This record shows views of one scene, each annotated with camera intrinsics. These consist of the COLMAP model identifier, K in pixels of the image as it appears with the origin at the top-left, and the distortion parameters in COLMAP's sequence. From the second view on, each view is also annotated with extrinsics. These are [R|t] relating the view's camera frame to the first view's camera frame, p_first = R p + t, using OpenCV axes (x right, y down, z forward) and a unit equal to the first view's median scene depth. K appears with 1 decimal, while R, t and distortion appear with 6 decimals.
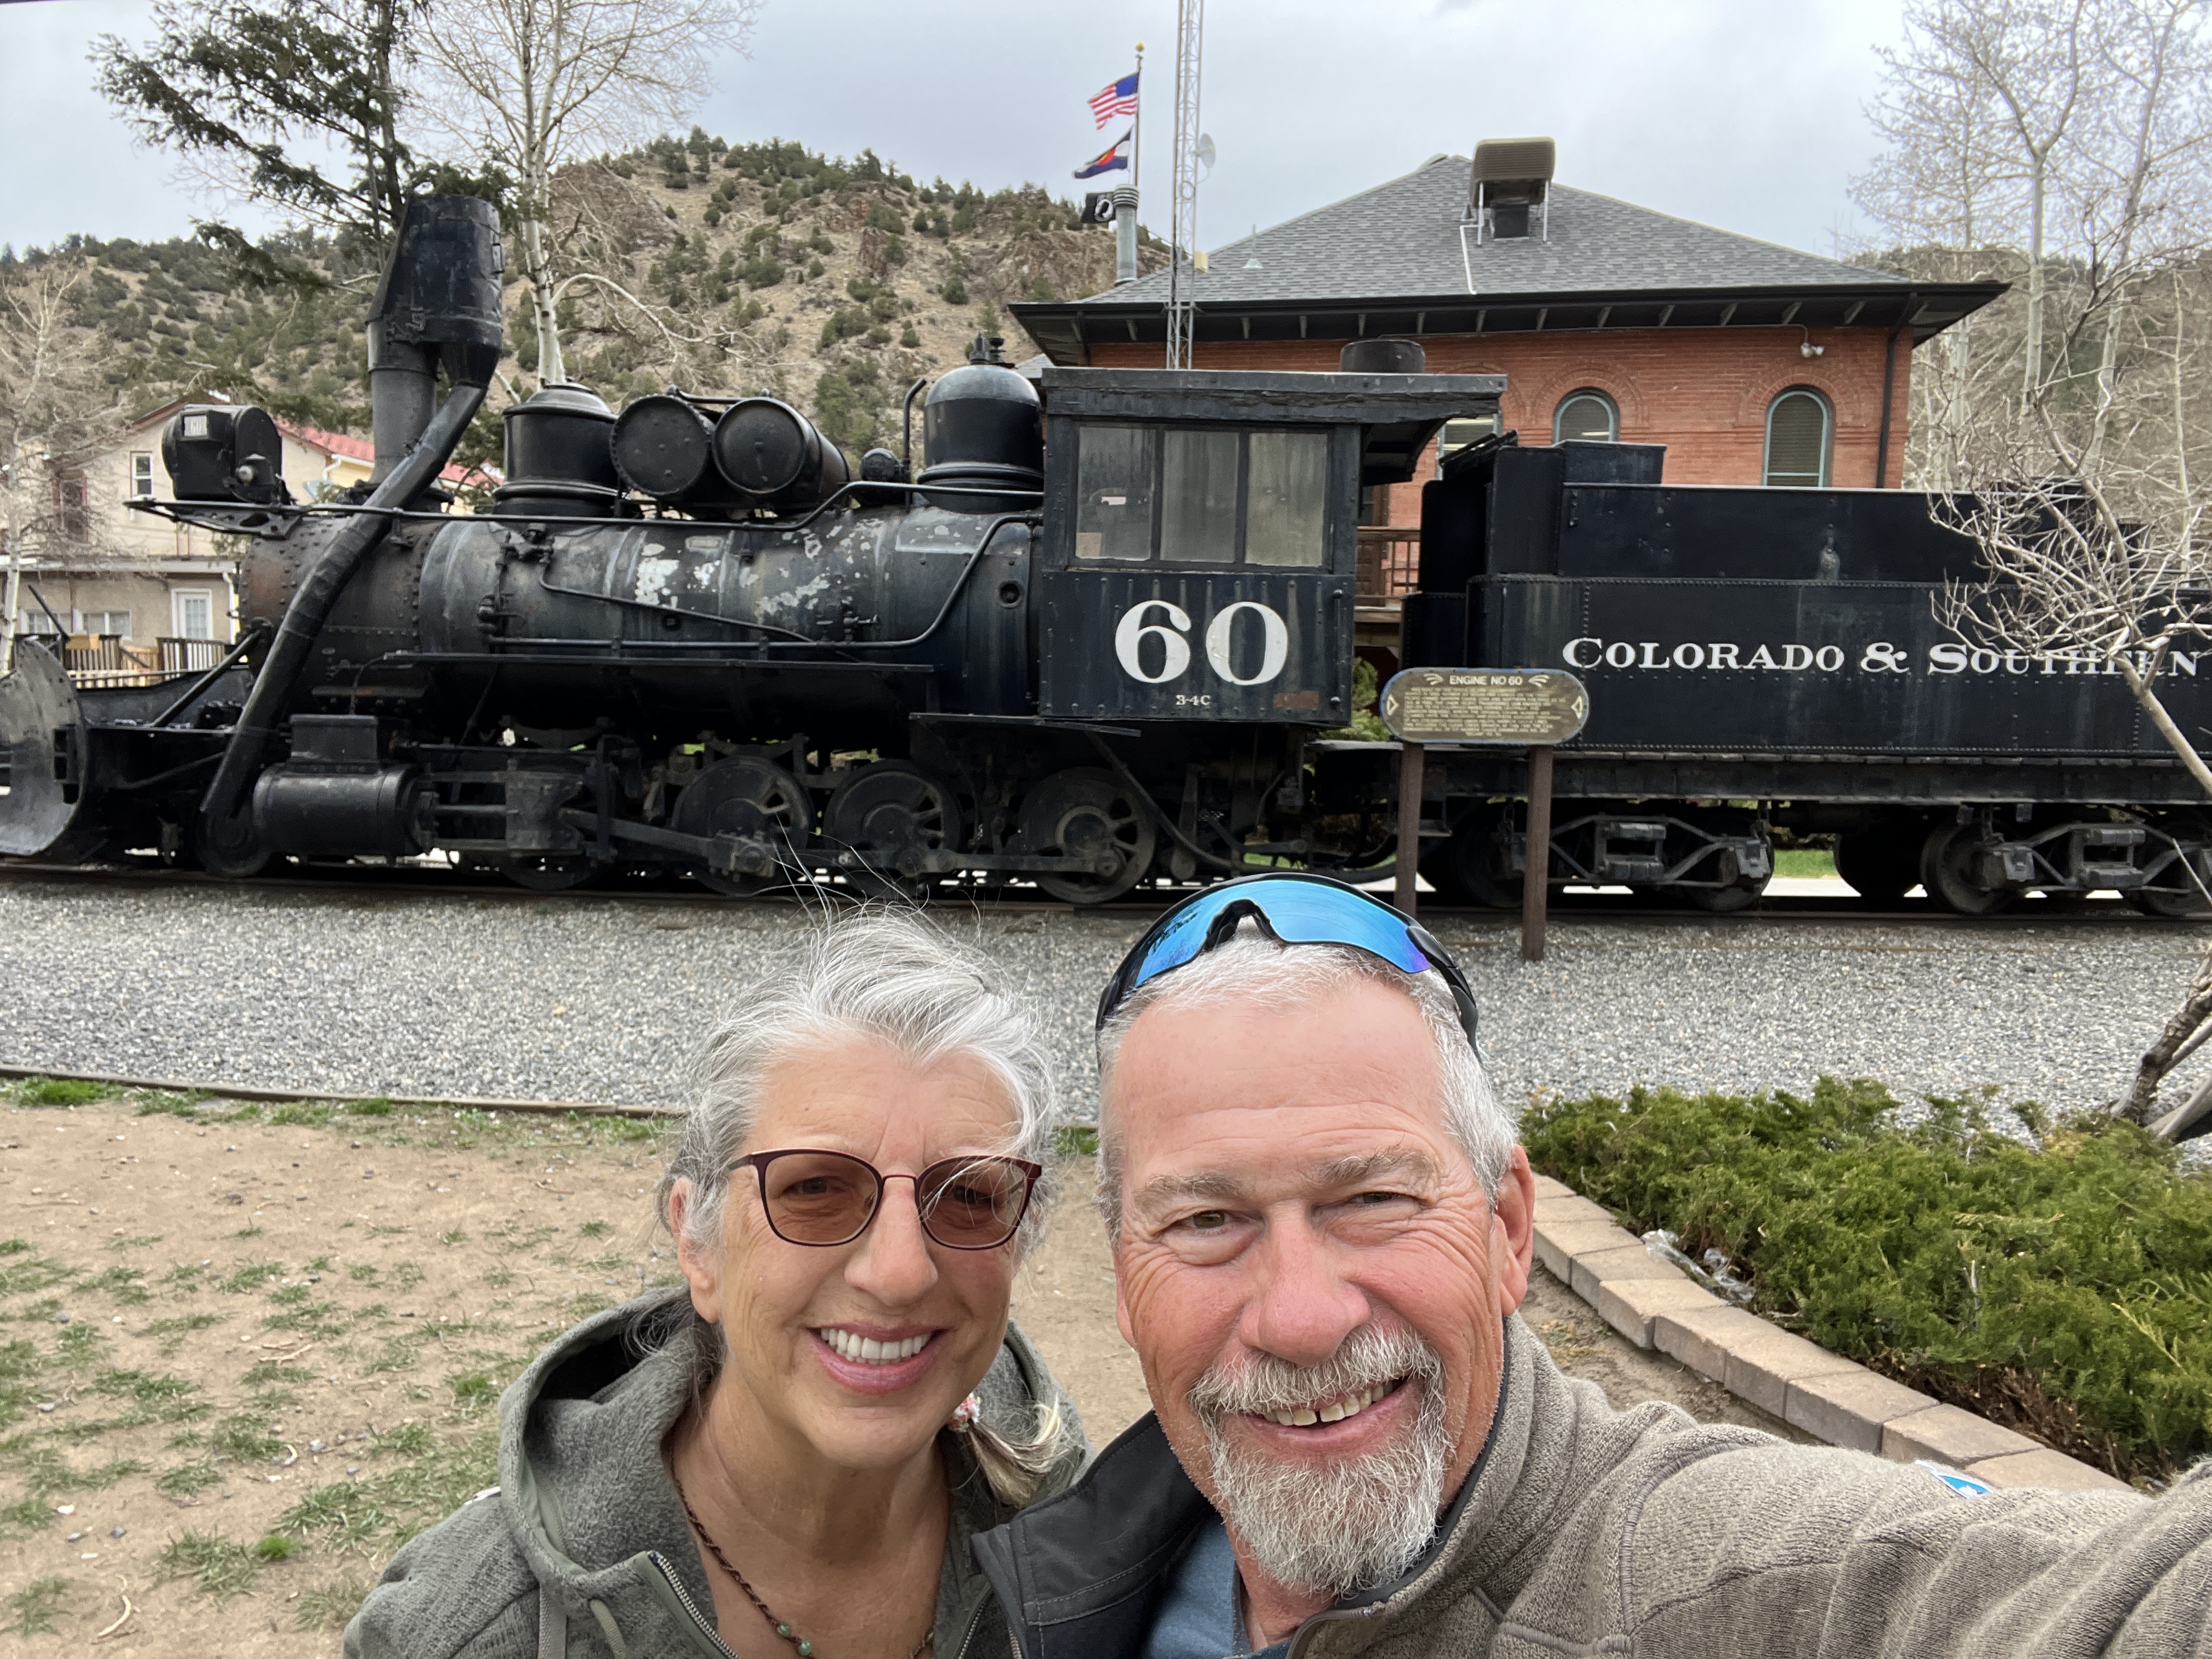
lens RADIAL K [[1473.5, 0, 1100.0], [0, 1473.5, 830.4], [0, 0, 1]] dist [0.003076, 0.000152]
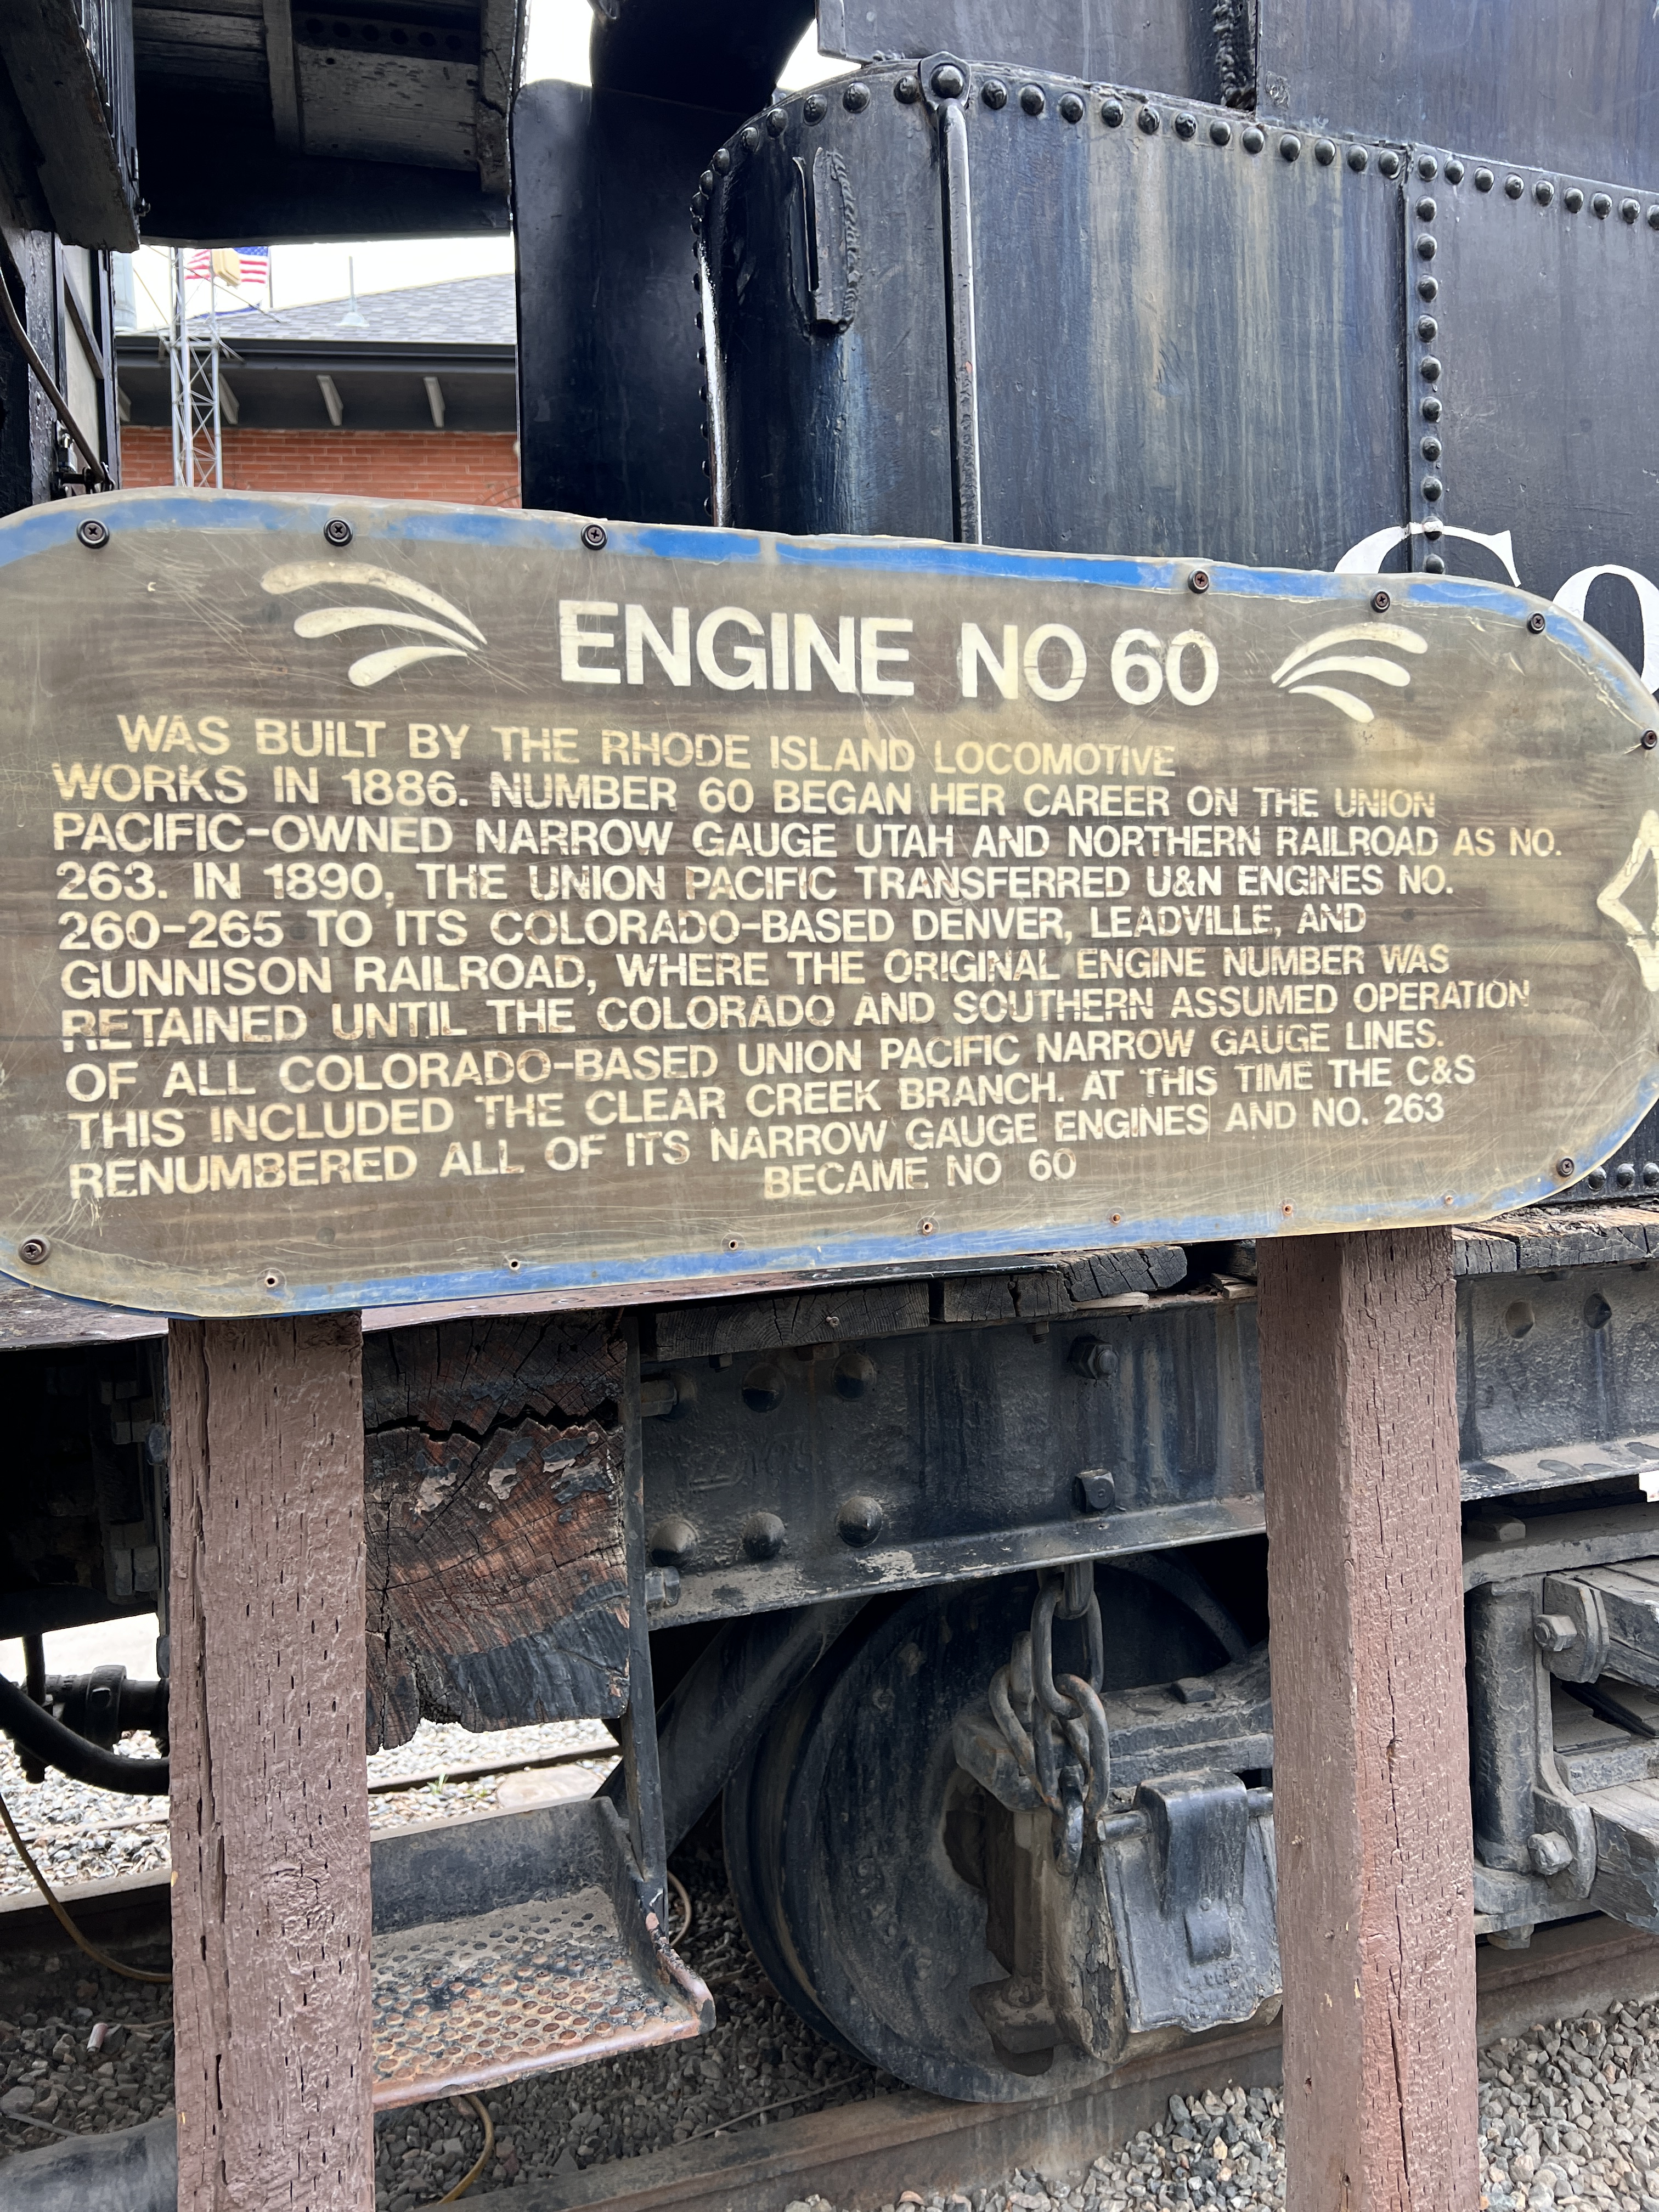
lens RADIAL K [[1786.1, 0, 830.0], [0, 1786.1, 1107.8], [0, 0, 1]] dist [-0.003535, -0.000177]
pose [[0.961041, -0.055819, 0.270711, 0.220883], [0.075473, 0.995172, -0.062735, -0.062715], [-0.265902, 0.080723, 0.960614, 0.883437]]
